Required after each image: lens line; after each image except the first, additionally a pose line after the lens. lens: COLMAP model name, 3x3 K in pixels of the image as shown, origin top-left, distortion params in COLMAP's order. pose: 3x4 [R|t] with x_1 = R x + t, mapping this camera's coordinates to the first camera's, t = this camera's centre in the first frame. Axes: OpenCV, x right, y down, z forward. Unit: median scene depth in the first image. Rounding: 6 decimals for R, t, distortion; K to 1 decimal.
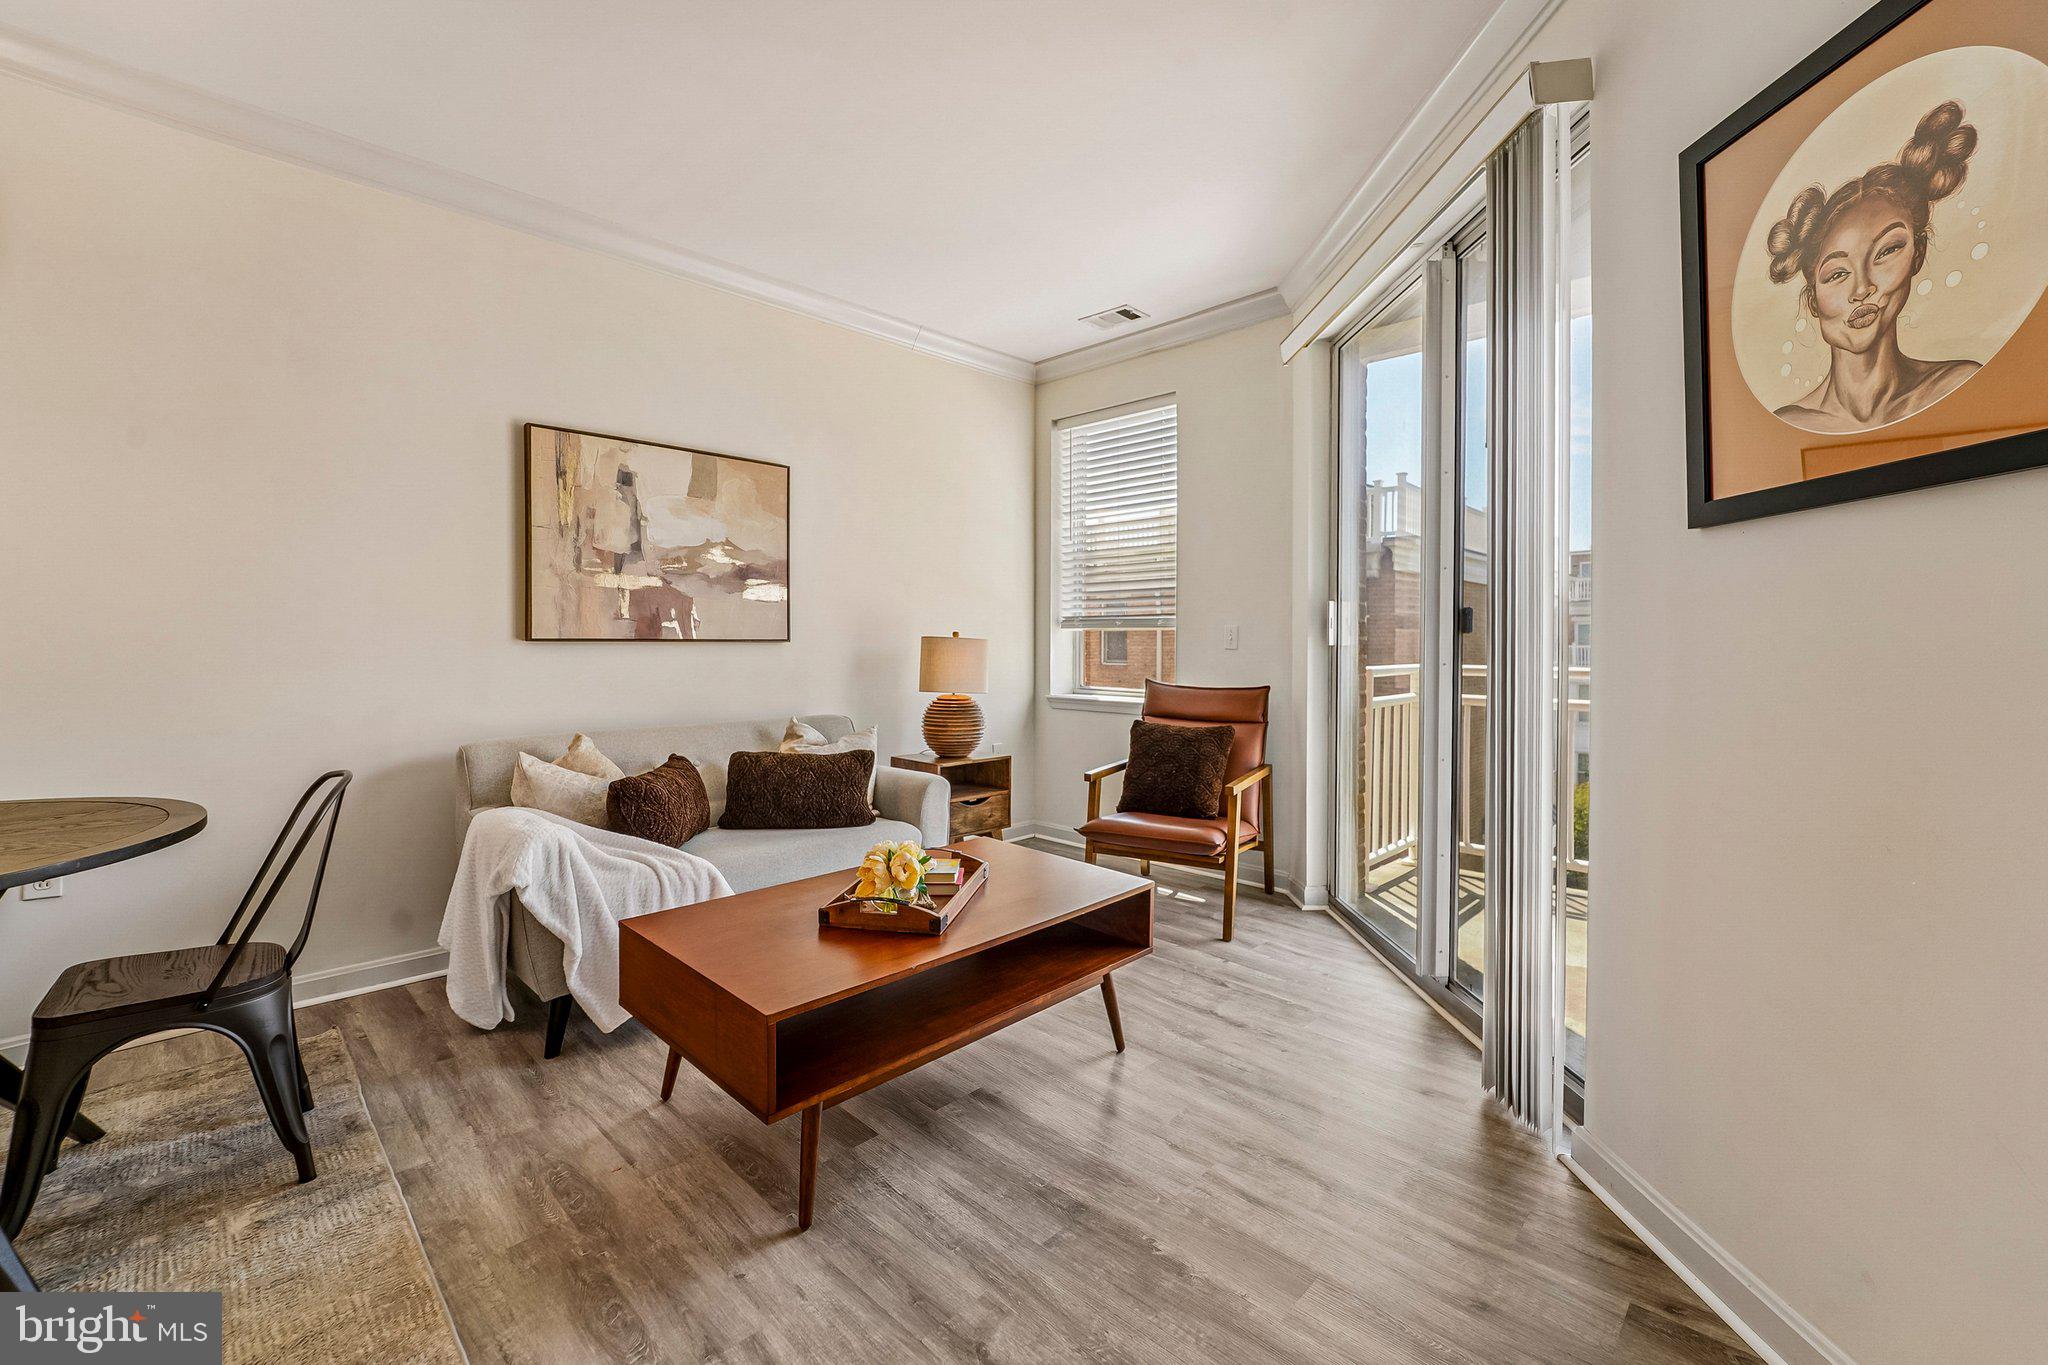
lens RADIAL K [[852.0, 0, 1042.9], [0, 852.0, 658.0], [0, 0, 1]] dist [-0.015230, 0.000339]
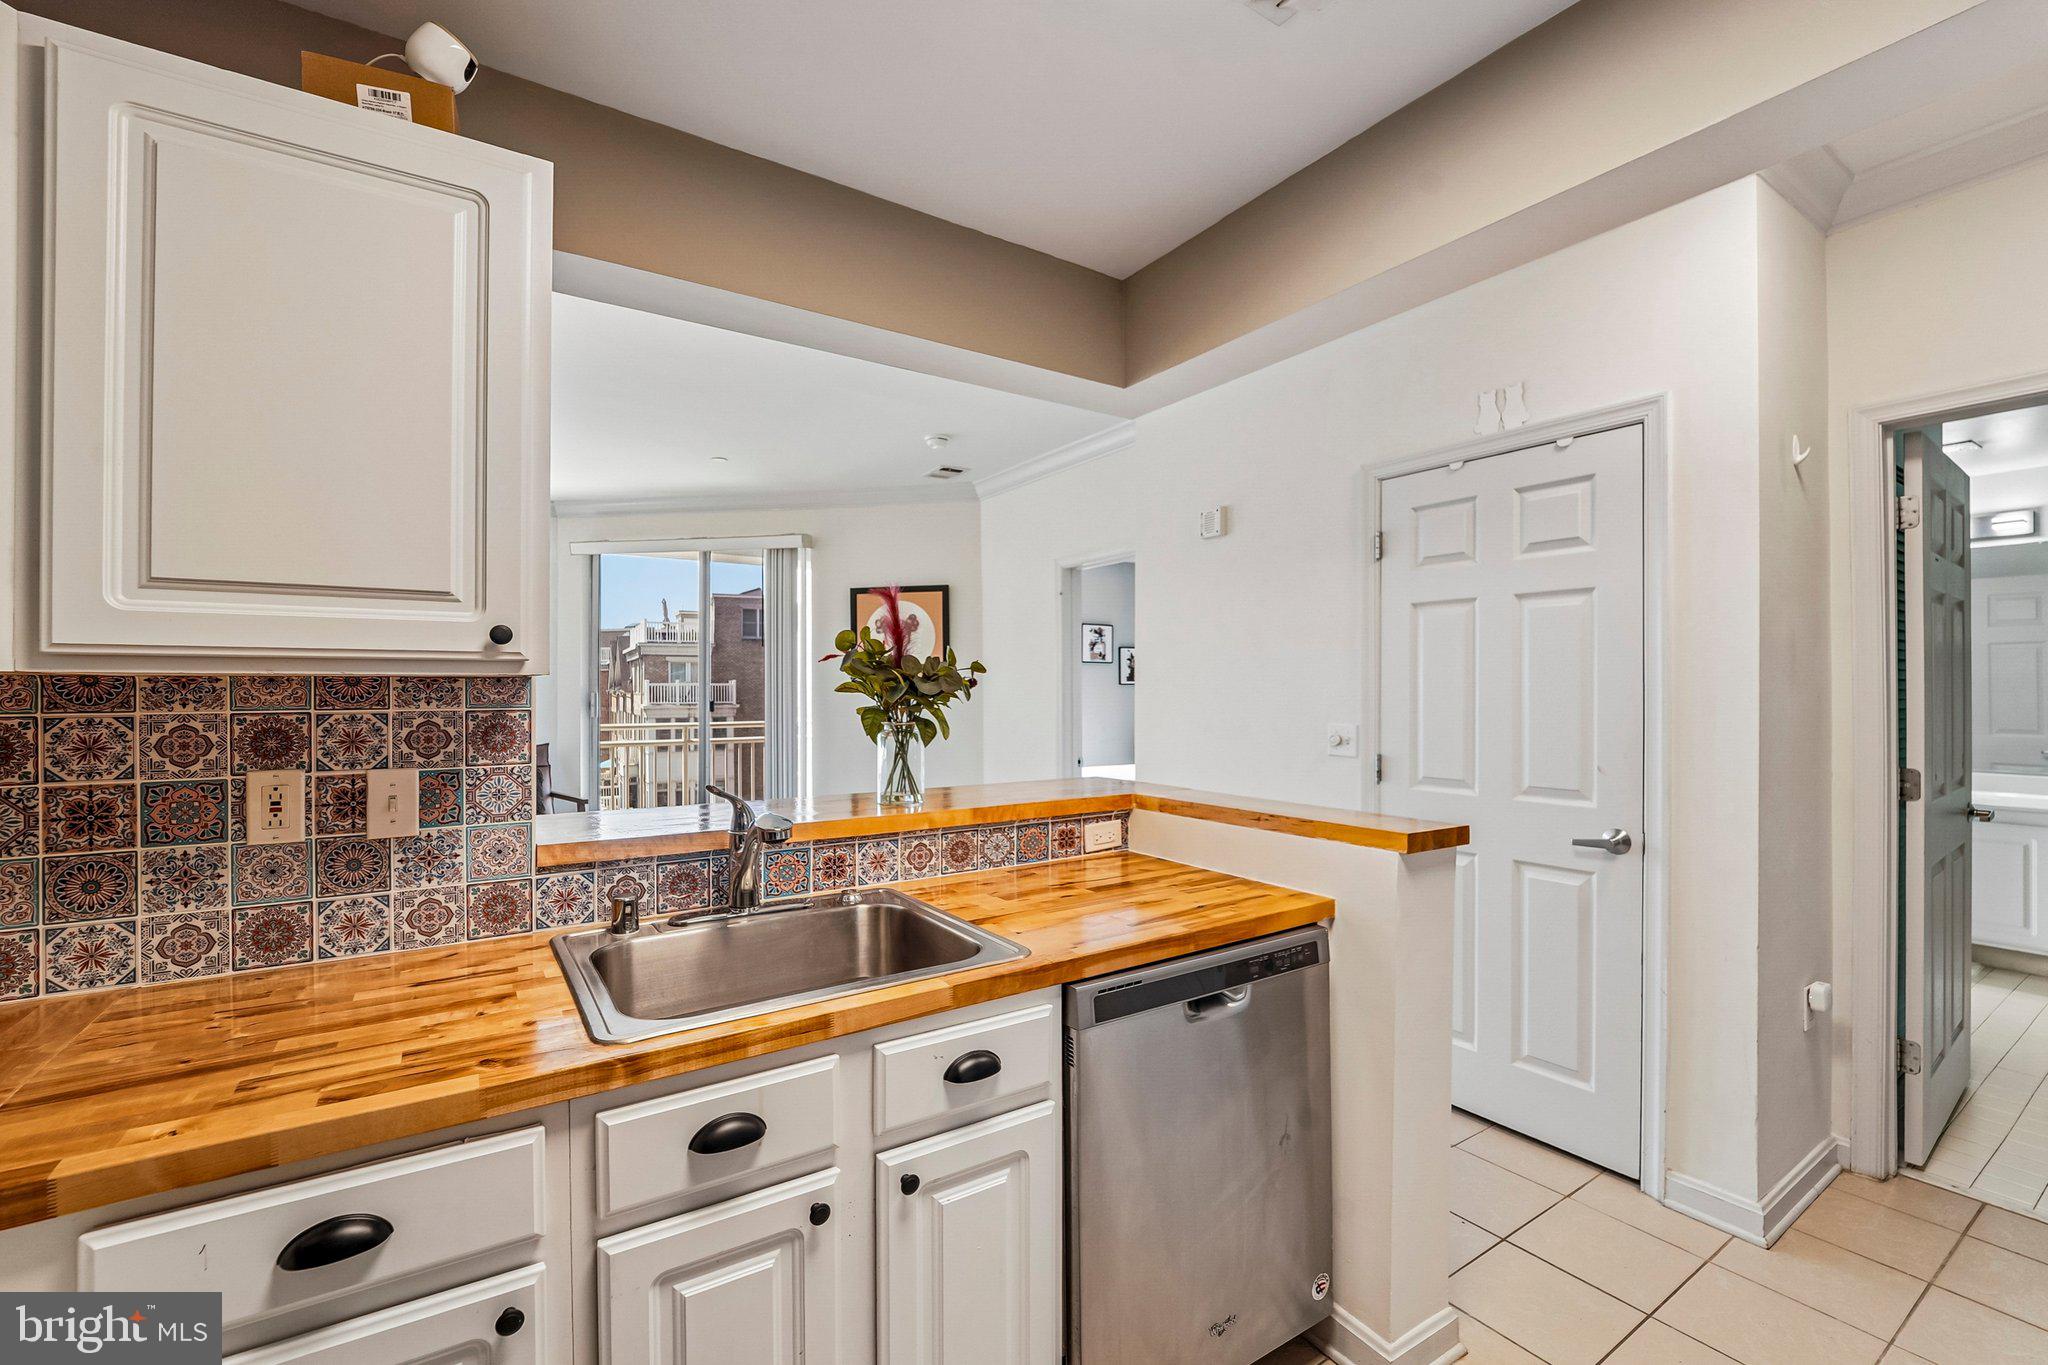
lens RADIAL K [[842.3, 0, 1032.6], [0, 842.3, 684.3], [0, 0, 1]] dist [0.008900, 0.000039]
pose [[0.211174, 0.003873, 0.977441, -1.304148], [0.017098, 0.999825, -0.007655, -0.060553], [-0.977299, 0.018329, 0.211071, -0.277065]]
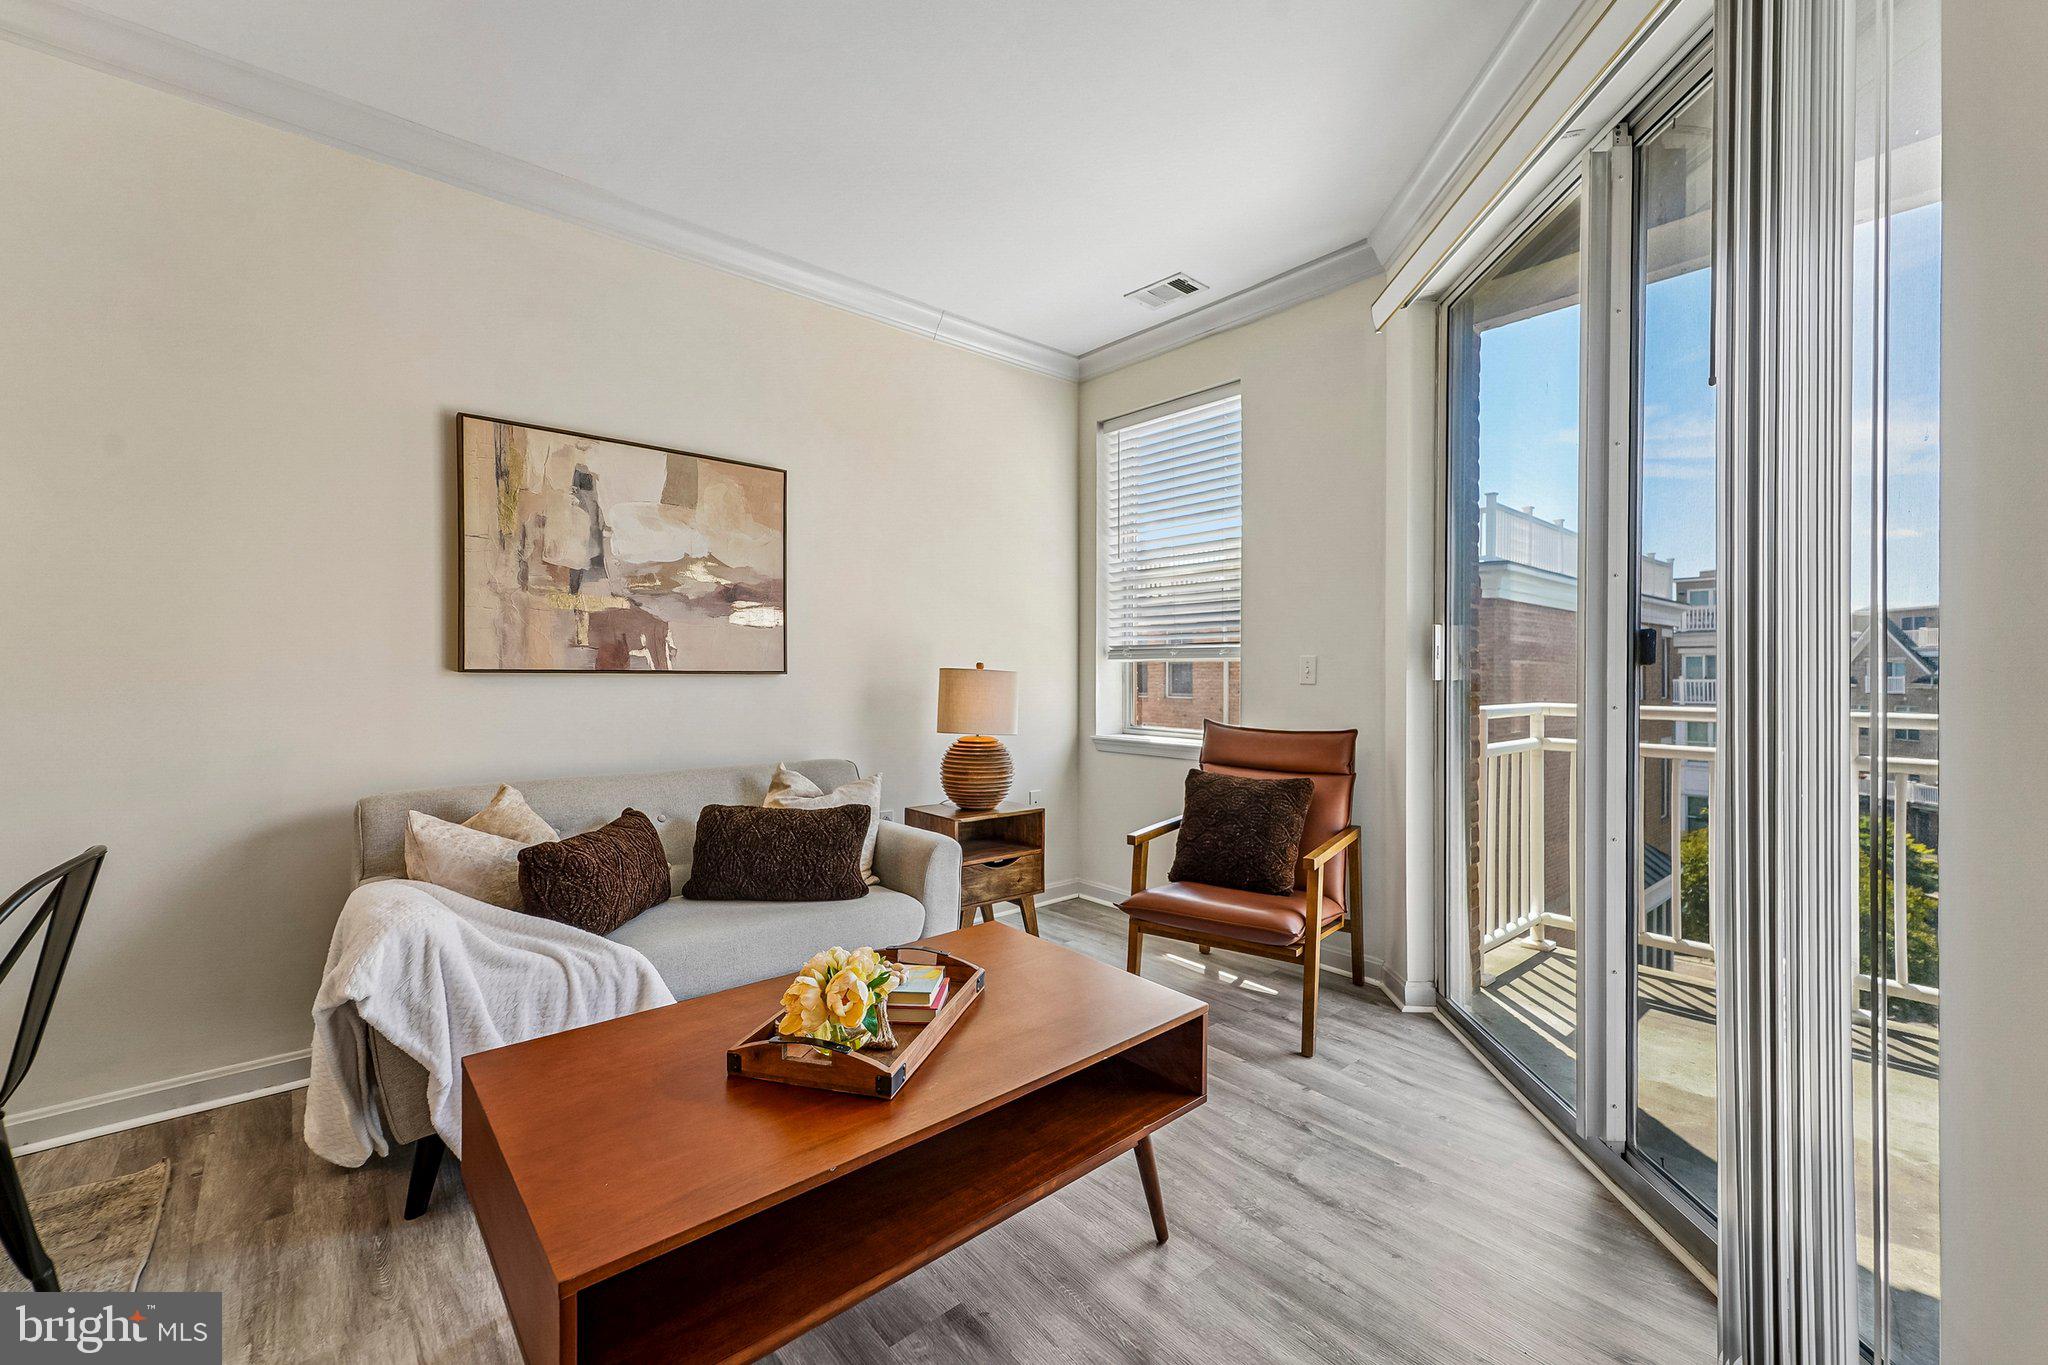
lens RADIAL K [[856.6, 0, 1046.1], [0, 856.6, 669.9], [0, 0, 1]] dist [0.008721, -0.000114]
pose [[0.997418, 0.002026, -0.071789, 0.031581], [-0.003768, 0.999702, -0.024131, -0.003752], [0.071719, 0.024339, 0.997128, 0.179045]]
